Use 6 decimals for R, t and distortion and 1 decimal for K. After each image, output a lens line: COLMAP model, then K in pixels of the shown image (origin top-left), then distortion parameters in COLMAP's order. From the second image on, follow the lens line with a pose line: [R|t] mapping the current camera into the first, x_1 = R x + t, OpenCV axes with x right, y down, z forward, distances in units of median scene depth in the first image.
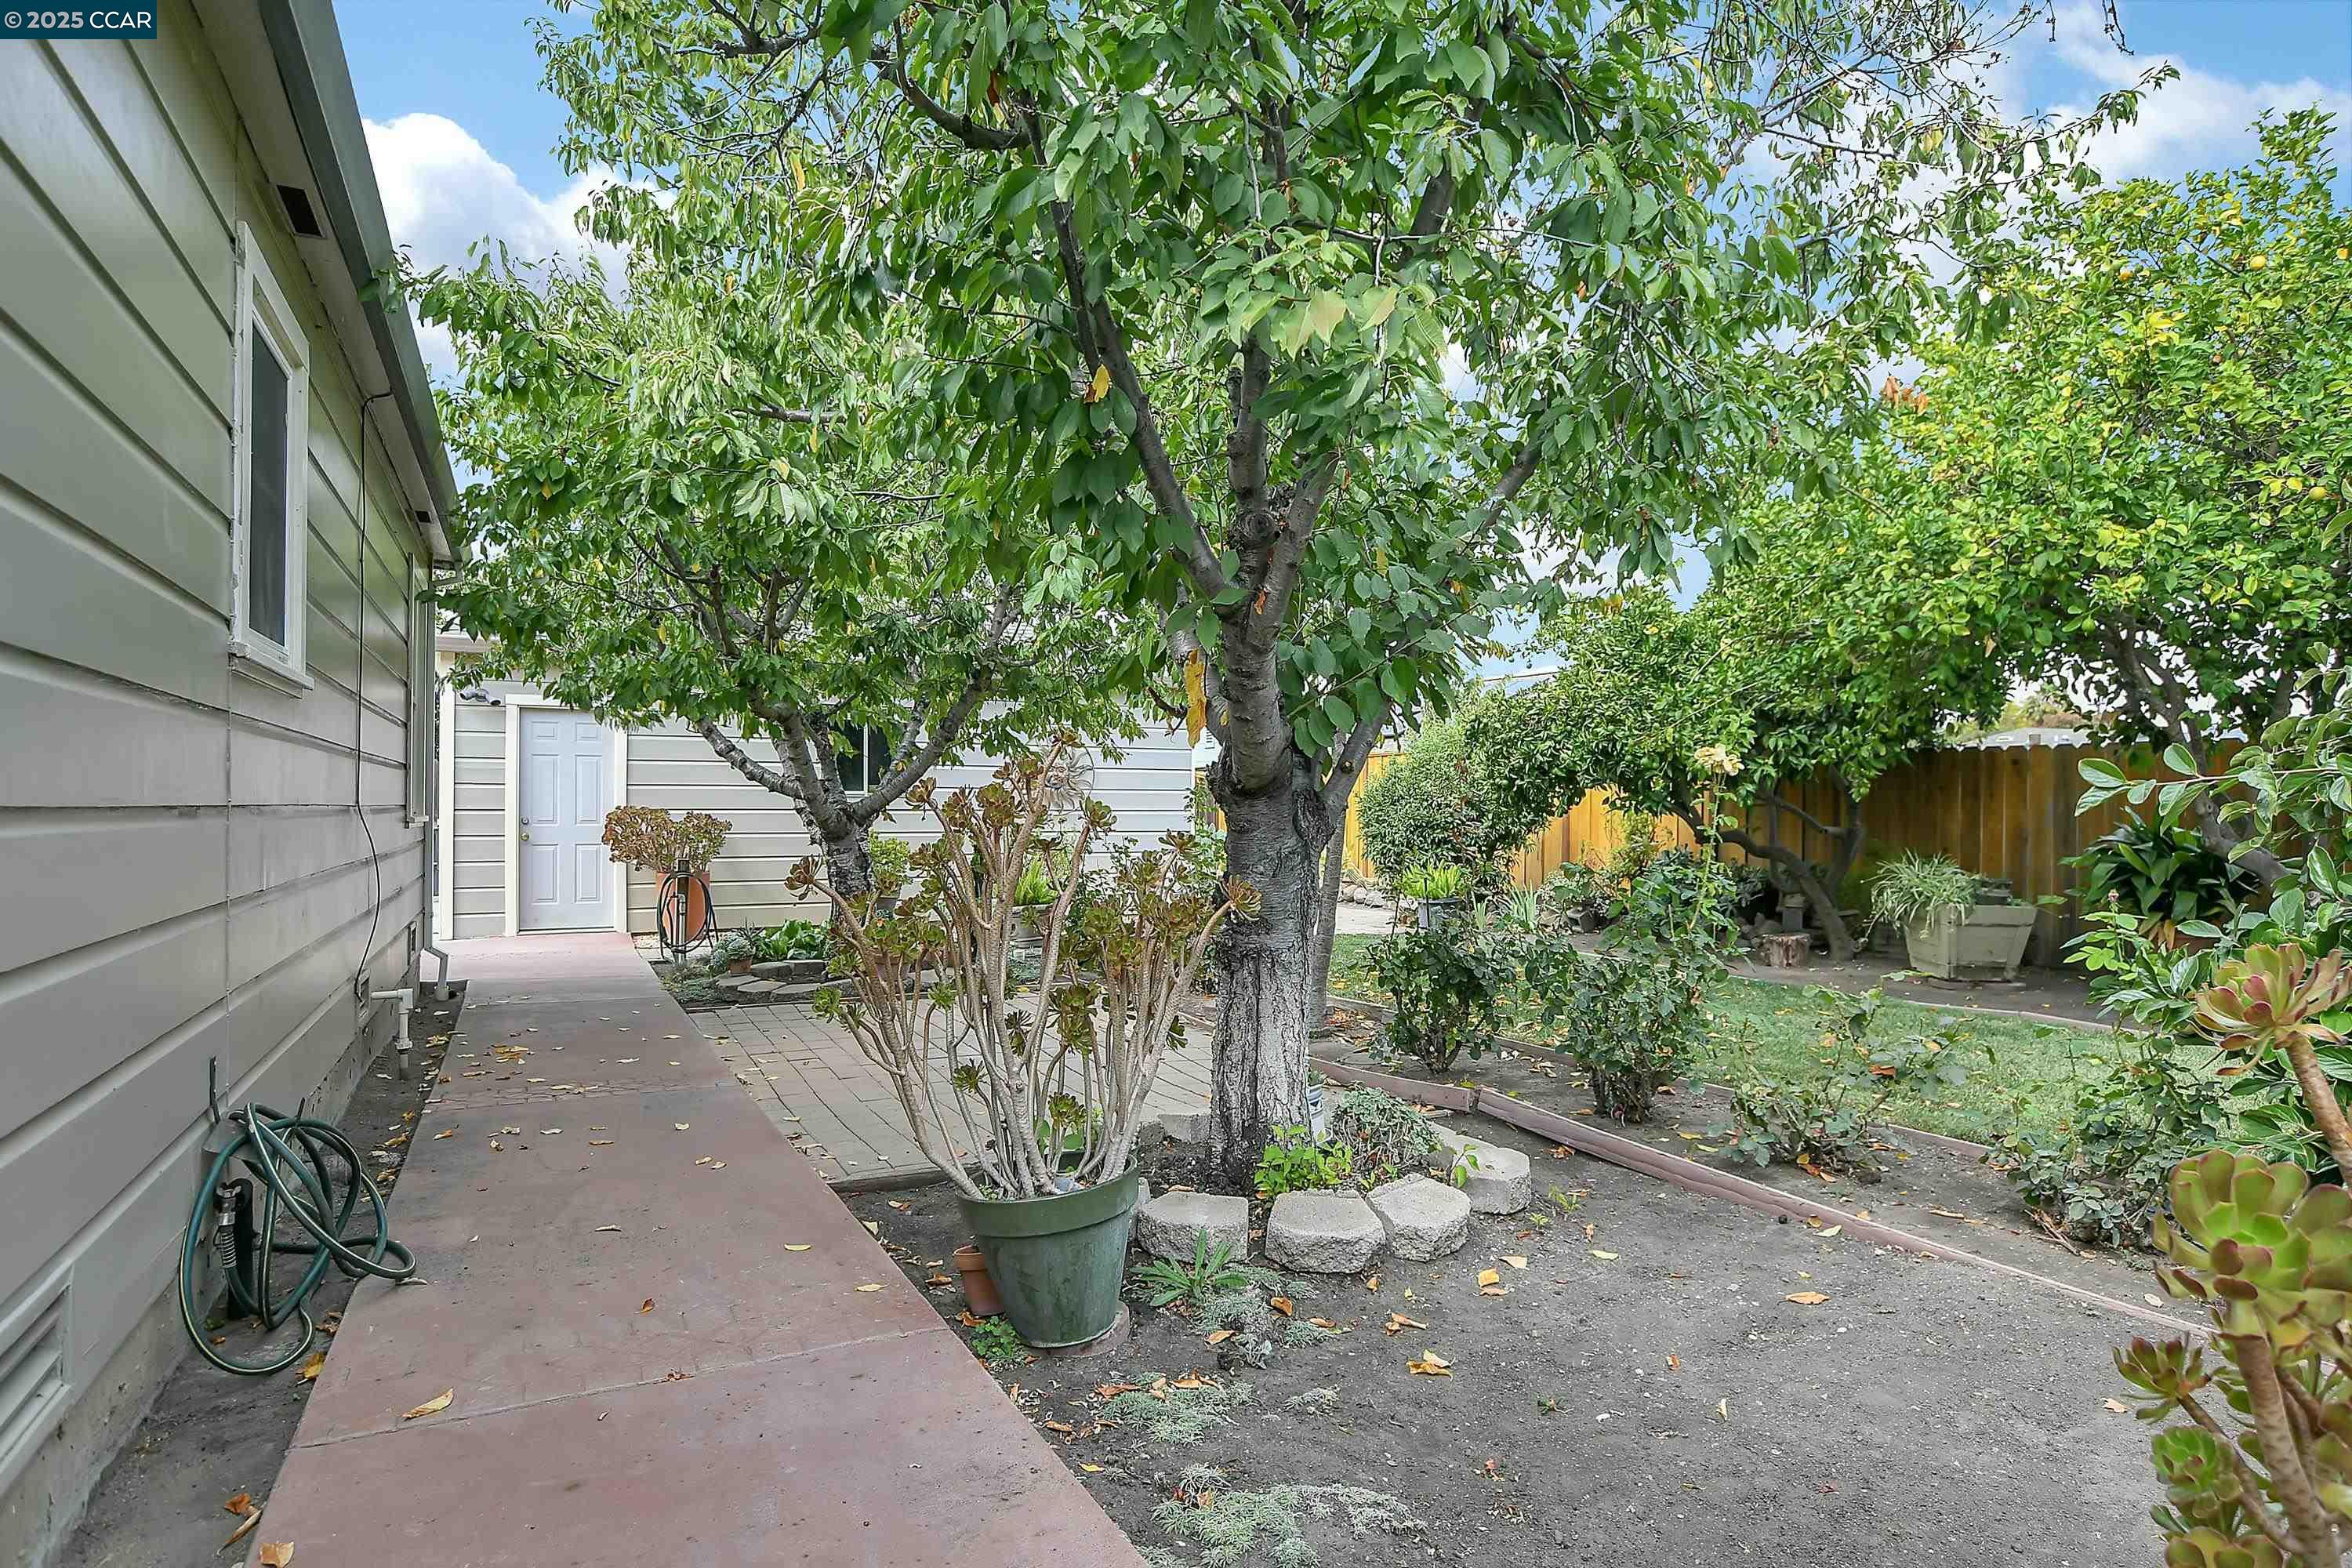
lens RADIAL K [[1267.0, 0, 1175.3], [0, 1267.0, 793.2], [0, 0, 1]] dist [-0.005741, -0.001332]
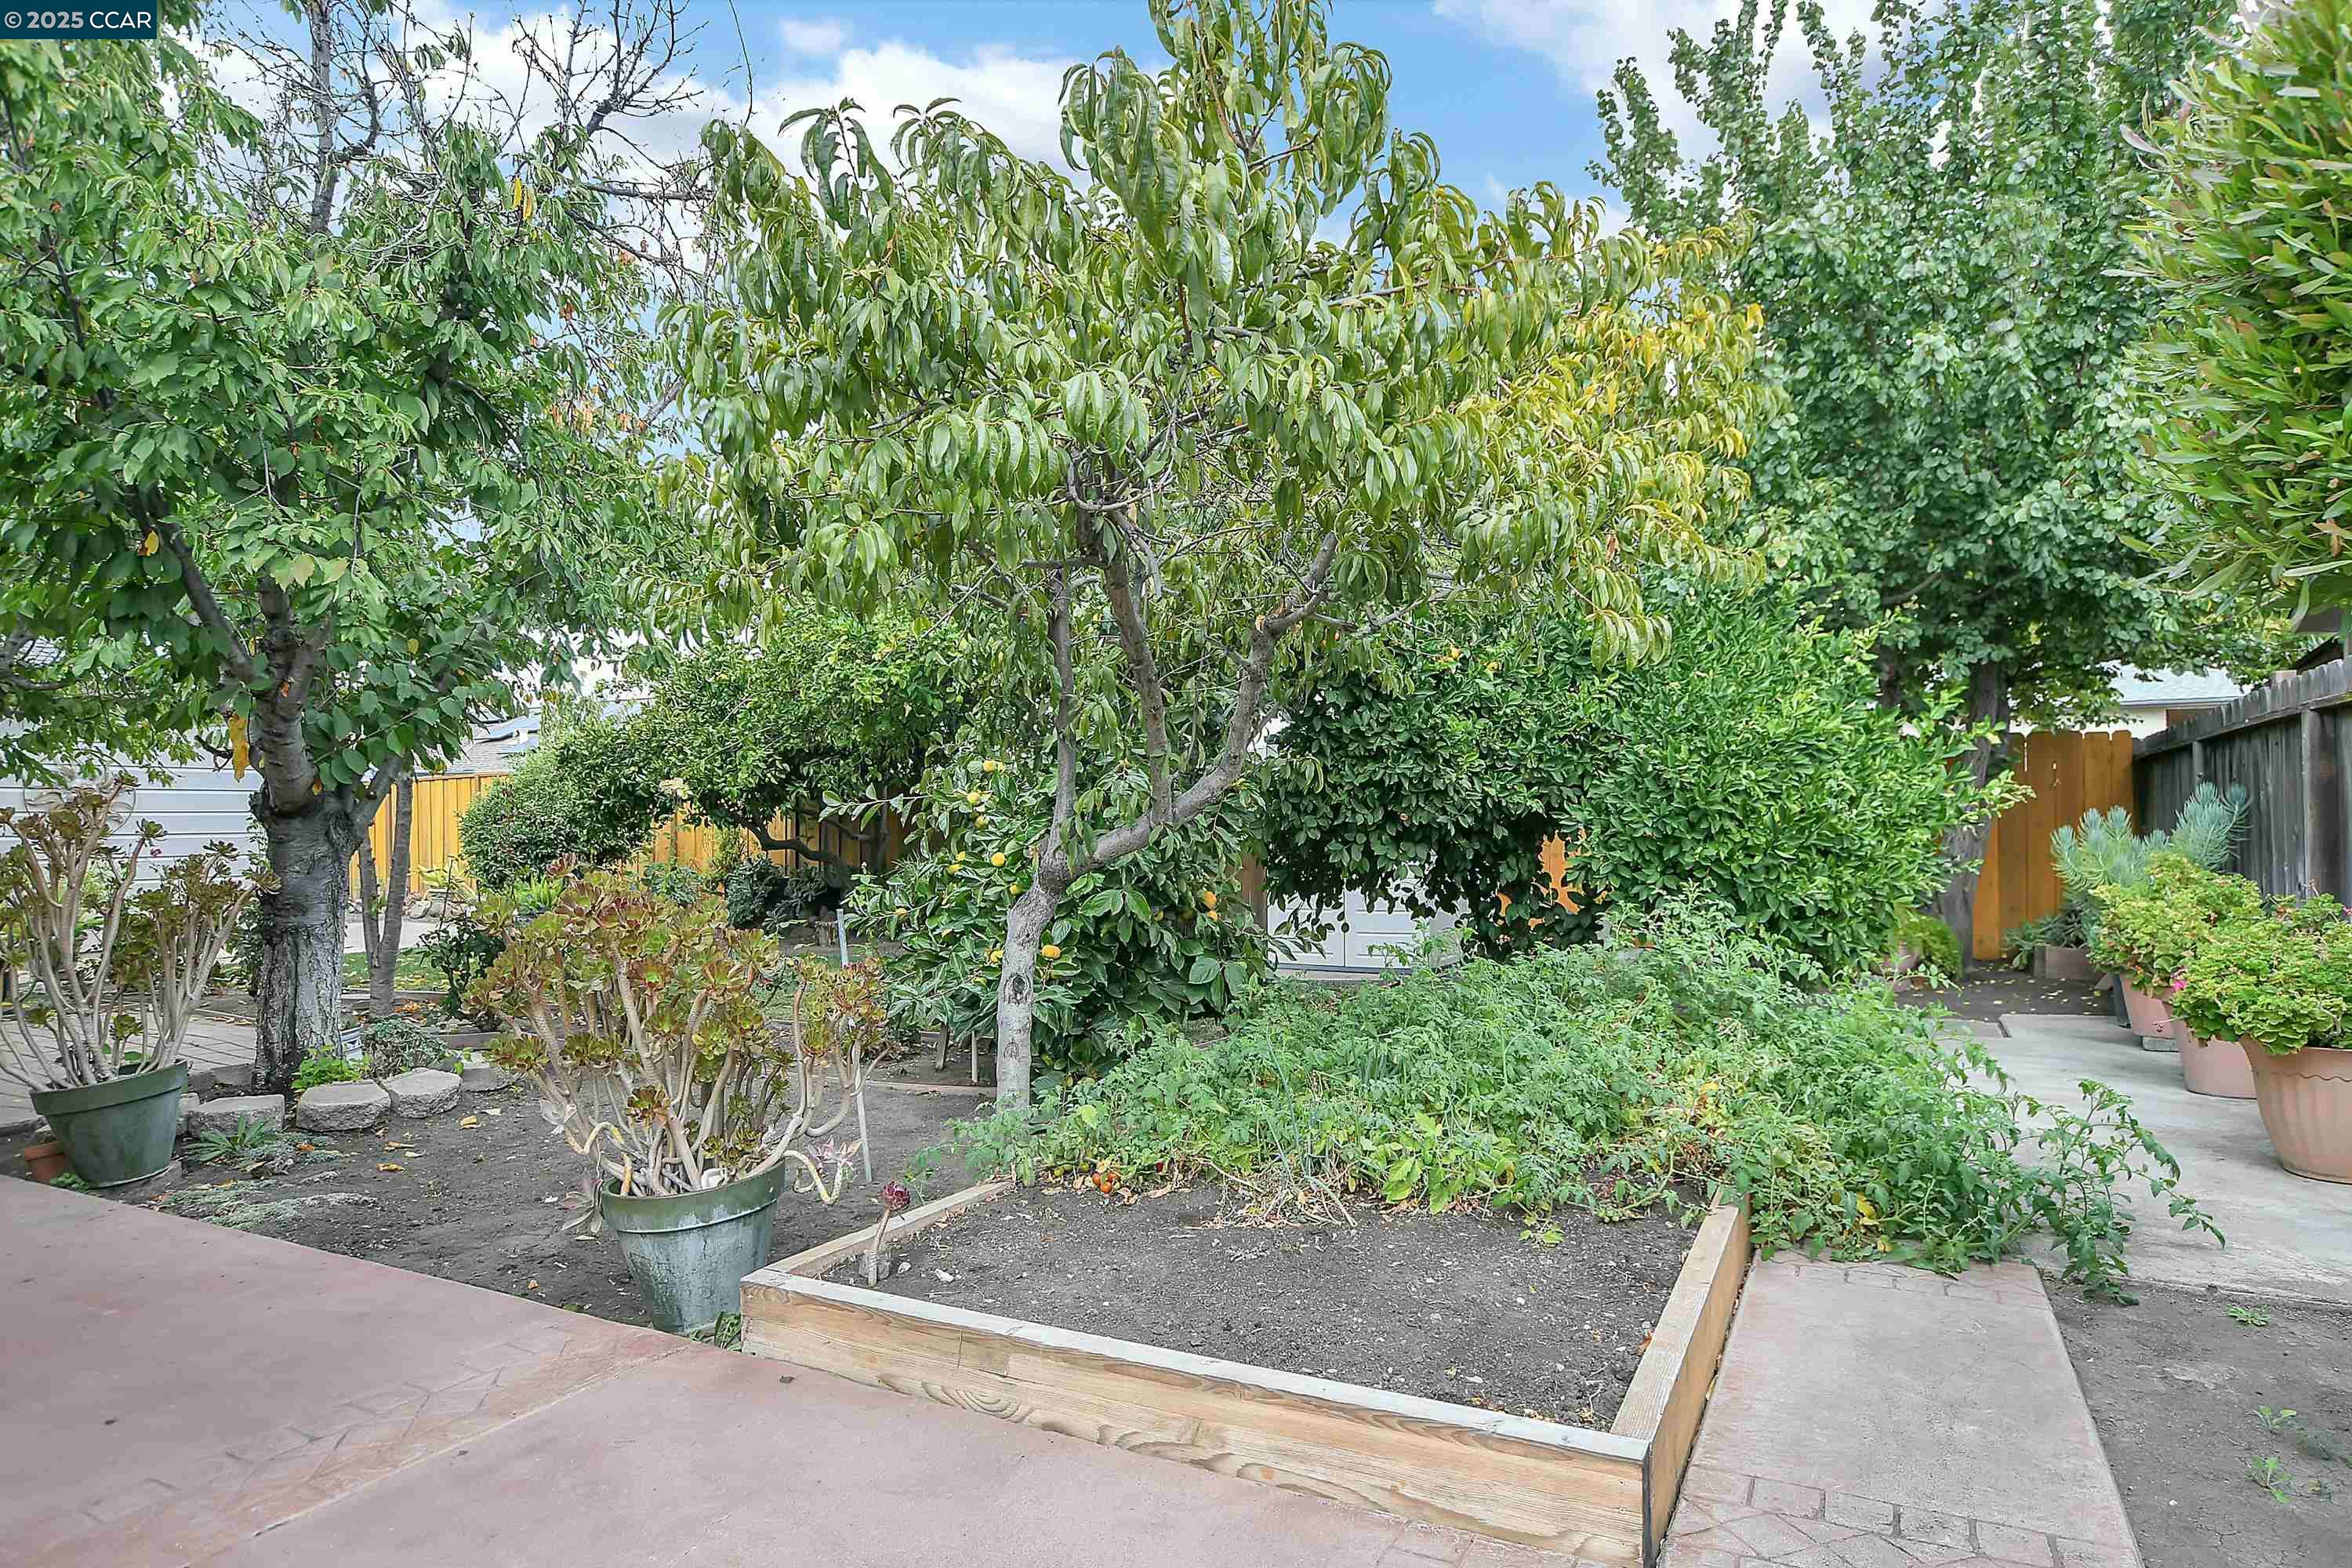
lens RADIAL K [[1267.0, 0, 1167.6], [0, 1267.0, 804.8], [0, 0, 1]] dist [-0.005741, -0.001332]
pose [[0.809880, -0.006522, 0.586559, 0.028799], [0.008709, 0.999962, -0.000907, -0.000891], [-0.586531, 0.005843, 0.809906, -0.706582]]
